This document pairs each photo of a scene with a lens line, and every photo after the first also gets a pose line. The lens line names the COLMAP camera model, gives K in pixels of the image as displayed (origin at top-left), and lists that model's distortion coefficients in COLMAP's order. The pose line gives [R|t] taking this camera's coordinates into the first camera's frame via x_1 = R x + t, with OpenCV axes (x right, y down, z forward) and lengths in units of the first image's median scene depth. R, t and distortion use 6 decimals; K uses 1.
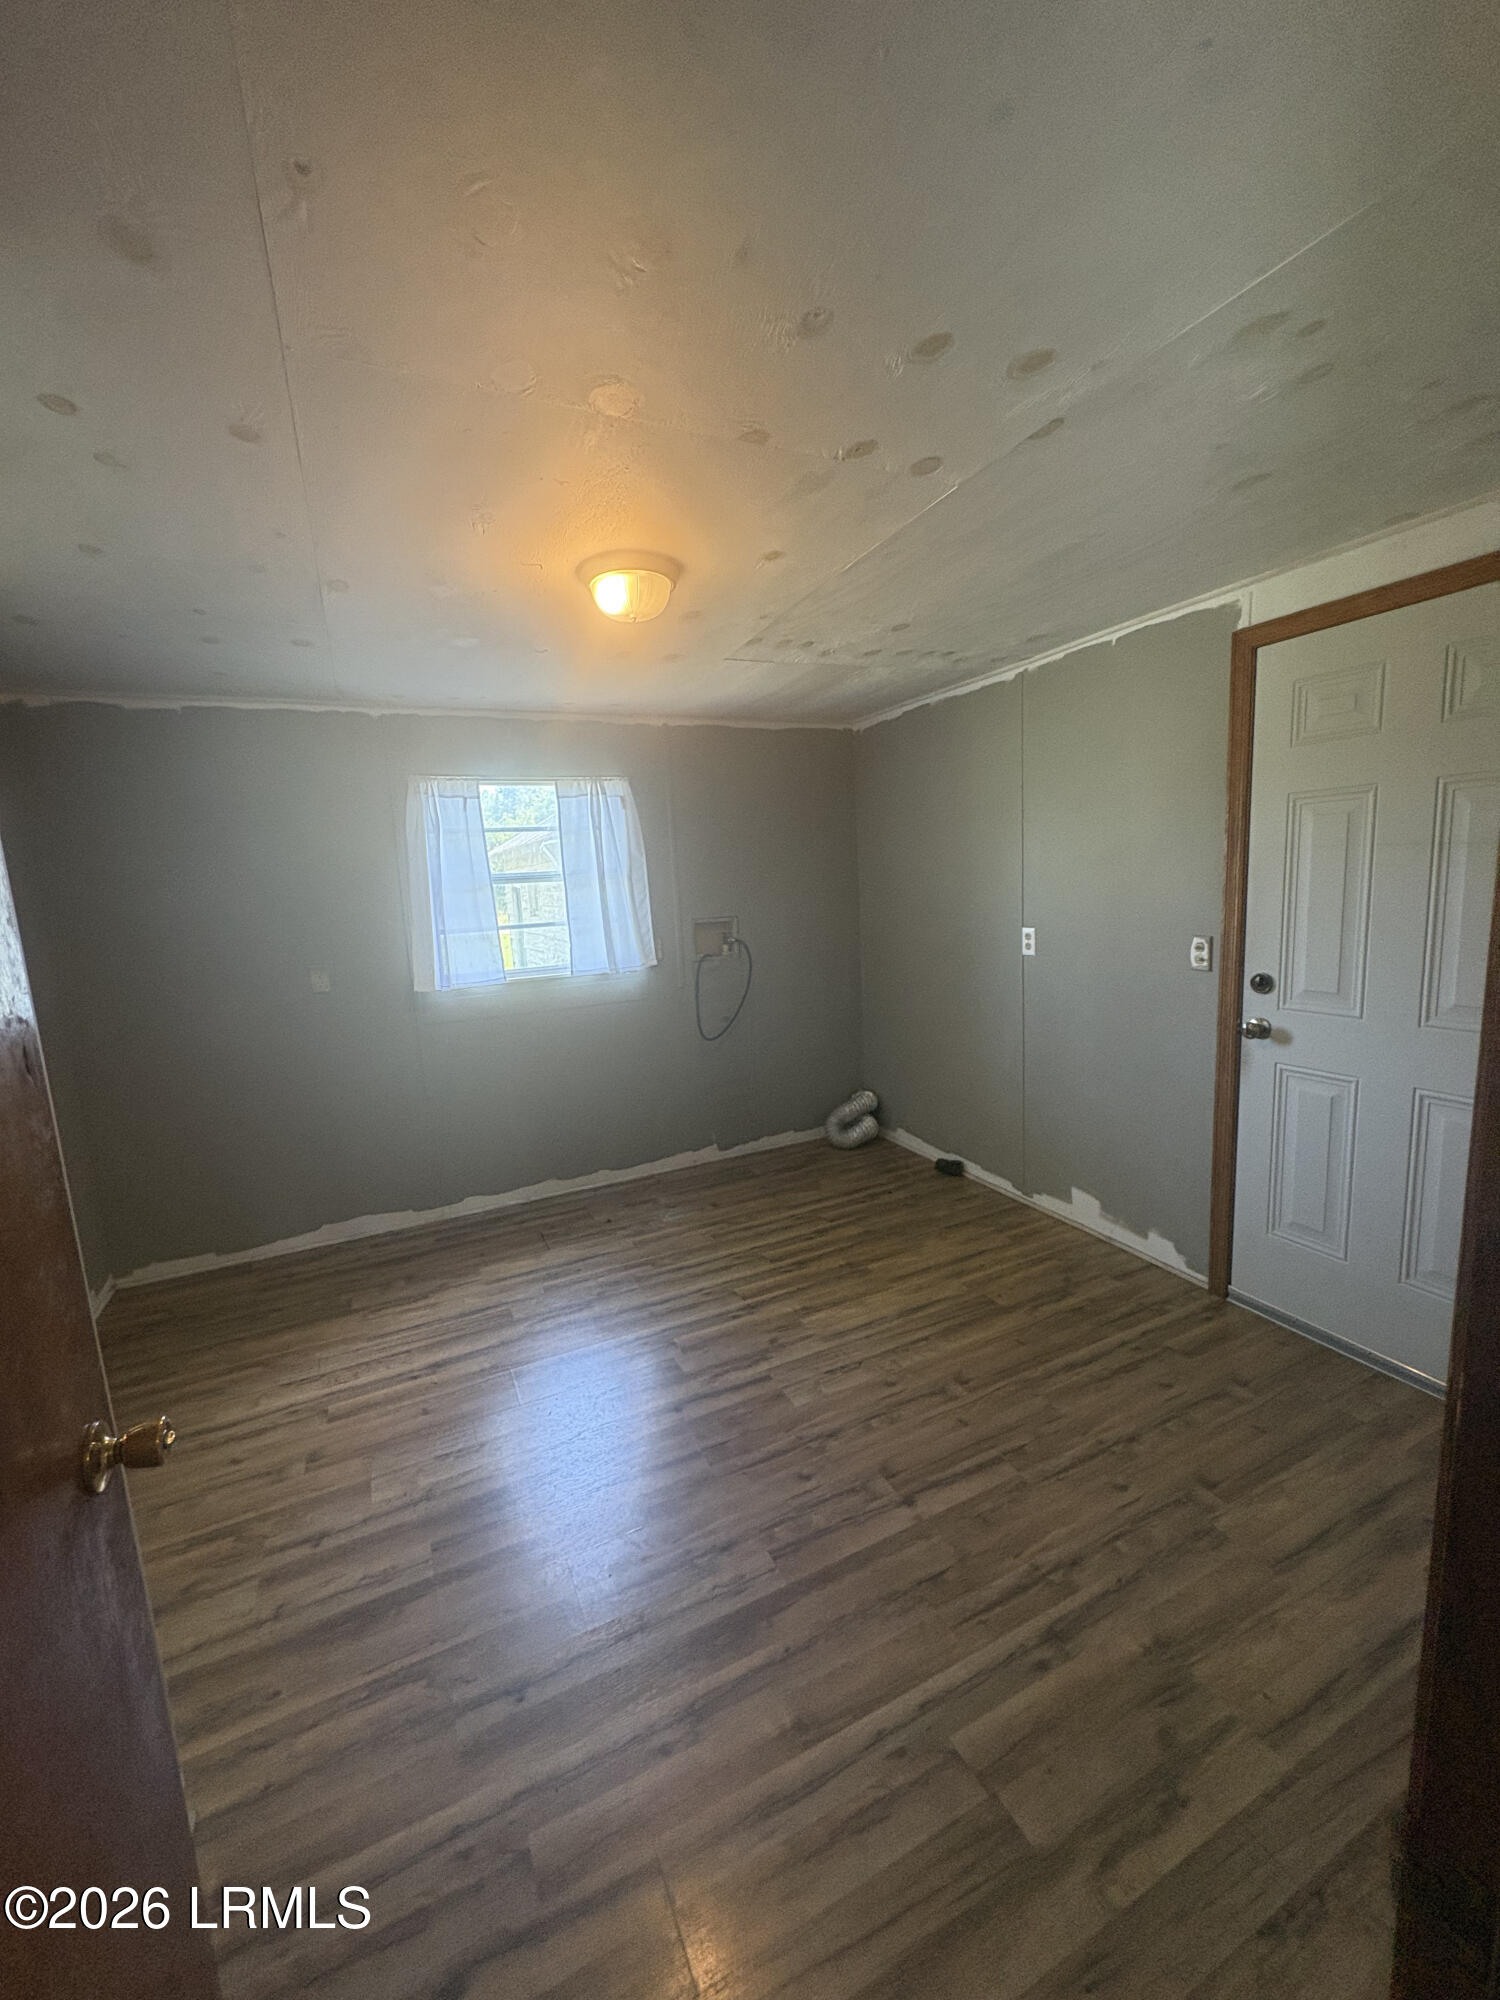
lens RADIAL K [[792.1, 0, 753.3], [0, 792.1, 1001.5], [0, 0, 1]] dist [0.001261, -0.000216]
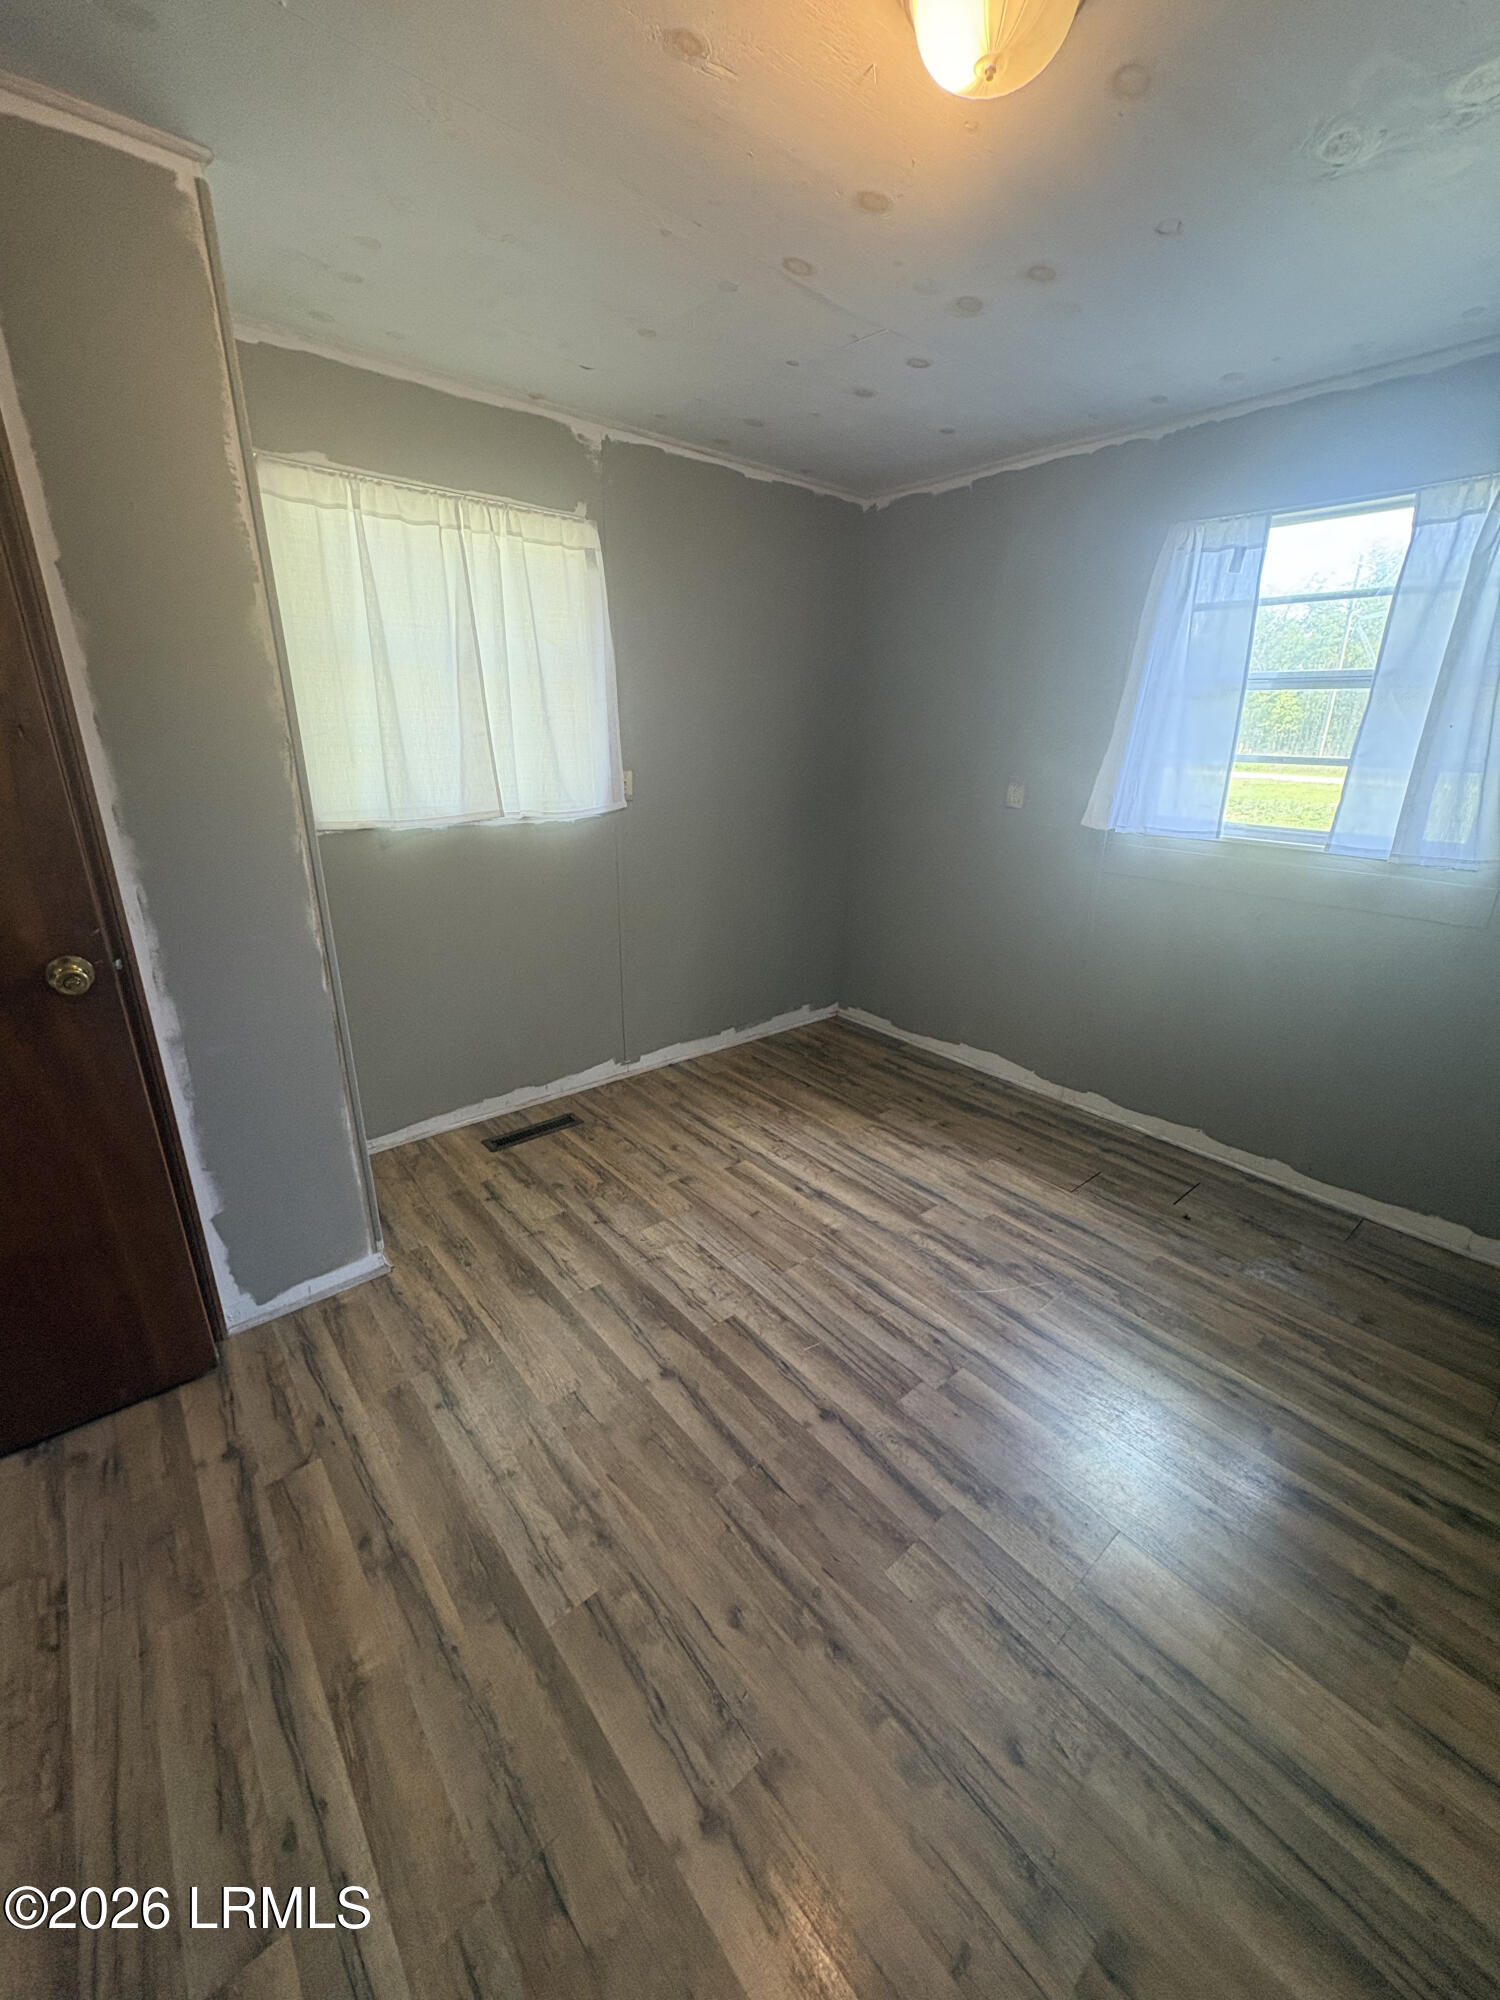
lens RADIAL K [[792.1, 0, 753.8], [0, 792.1, 998.4], [0, 0, 1]] dist [0.001261, -0.000216]
pose [[0.251083, 0.370360, -0.894310, 0.346627], [-0.180570, 0.925610, 0.332626, -0.072642], [0.950974, 0.077969, 0.299281, 0.576562]]
